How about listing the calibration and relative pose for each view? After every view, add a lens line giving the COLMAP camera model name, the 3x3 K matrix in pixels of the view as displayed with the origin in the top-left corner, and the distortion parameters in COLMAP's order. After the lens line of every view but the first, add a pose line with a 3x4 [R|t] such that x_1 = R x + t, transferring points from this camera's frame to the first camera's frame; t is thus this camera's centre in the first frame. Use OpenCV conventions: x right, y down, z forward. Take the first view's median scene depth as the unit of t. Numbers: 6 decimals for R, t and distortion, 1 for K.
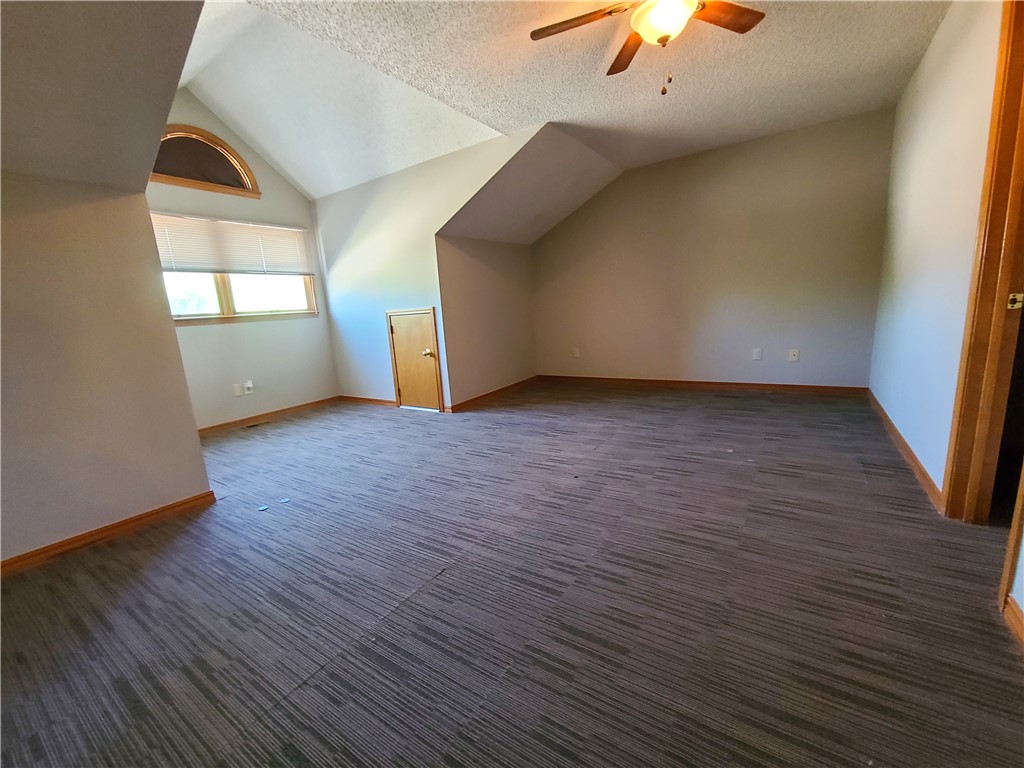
lens RADIAL K [[420.8, 0, 507.7], [0, 420.8, 386.0], [0, 0, 1]] dist [0.000945, -0.000142]
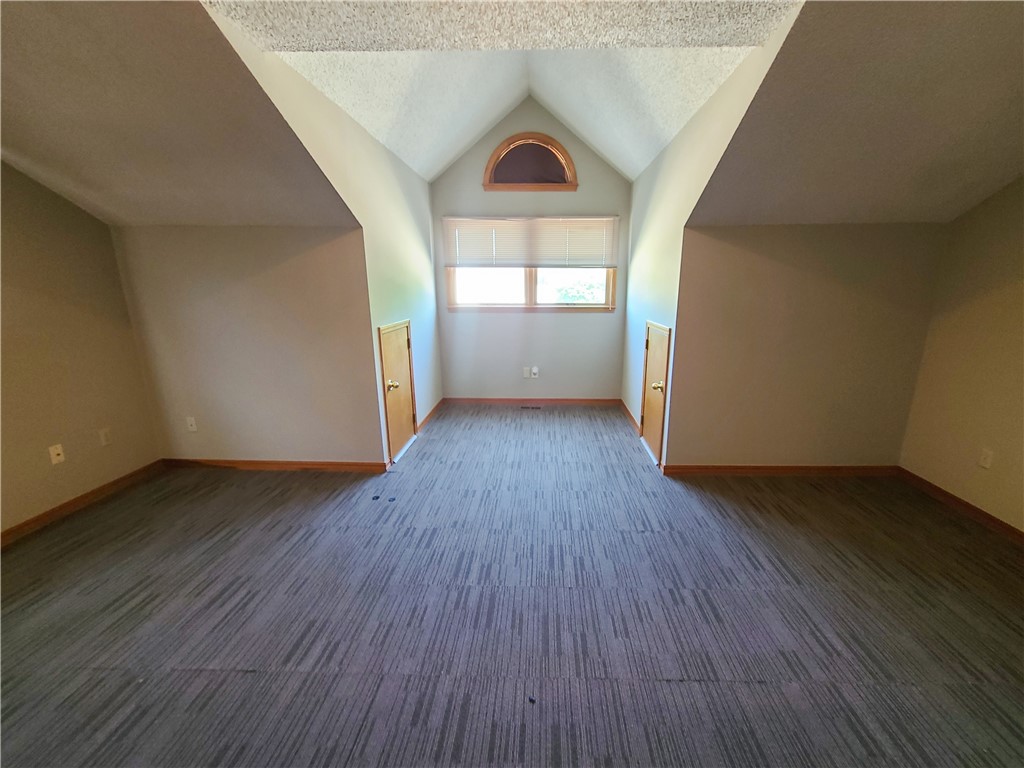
lens RADIAL K [[431.3, 0, 517.5], [0, 431.3, 387.1], [0, 0, 1]] dist [0.000207, -0.000265]
pose [[0.535010, 0.257987, -0.804491, 0.360337], [-0.186497, 0.964809, 0.185373, -0.211247], [0.824004, 0.050859, 0.564296, 0.439609]]
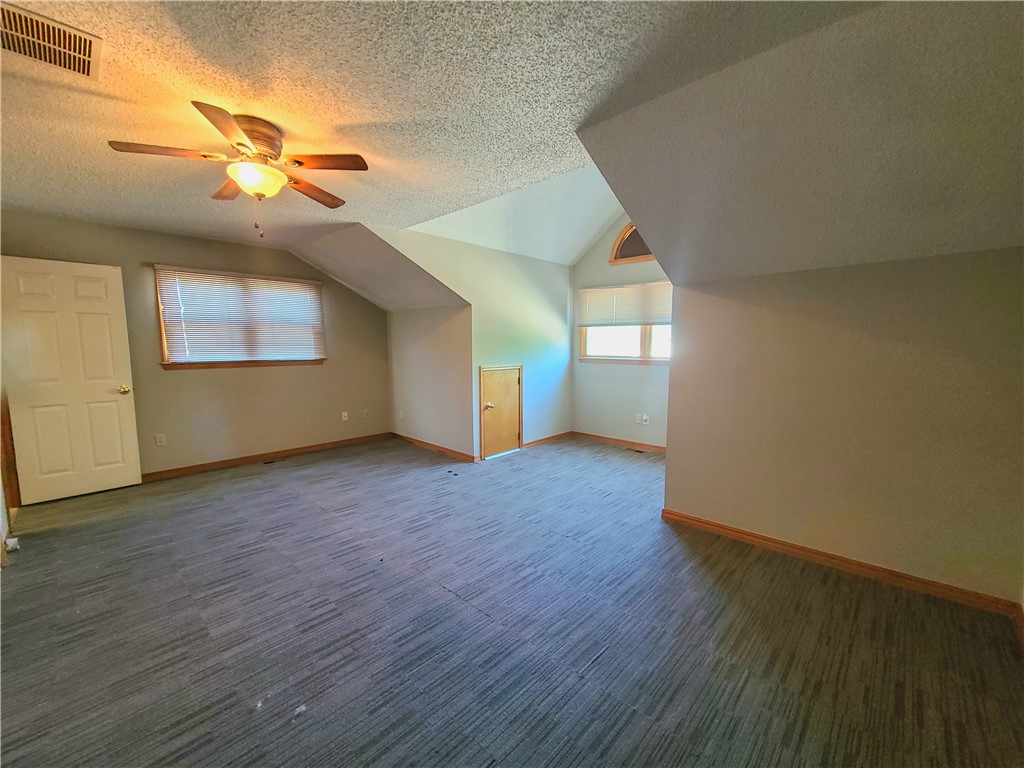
lens RADIAL K [[388.0, 0, 477.2], [0, 388.0, 383.6], [0, 0, 1]] dist [-0.000030, -0.000073]
pose [[-0.173945, 0.162282, -0.971292, 0.681395], [-0.169618, 0.966649, 0.191883, -0.295890], [0.970037, 0.198126, -0.140618, 0.890492]]
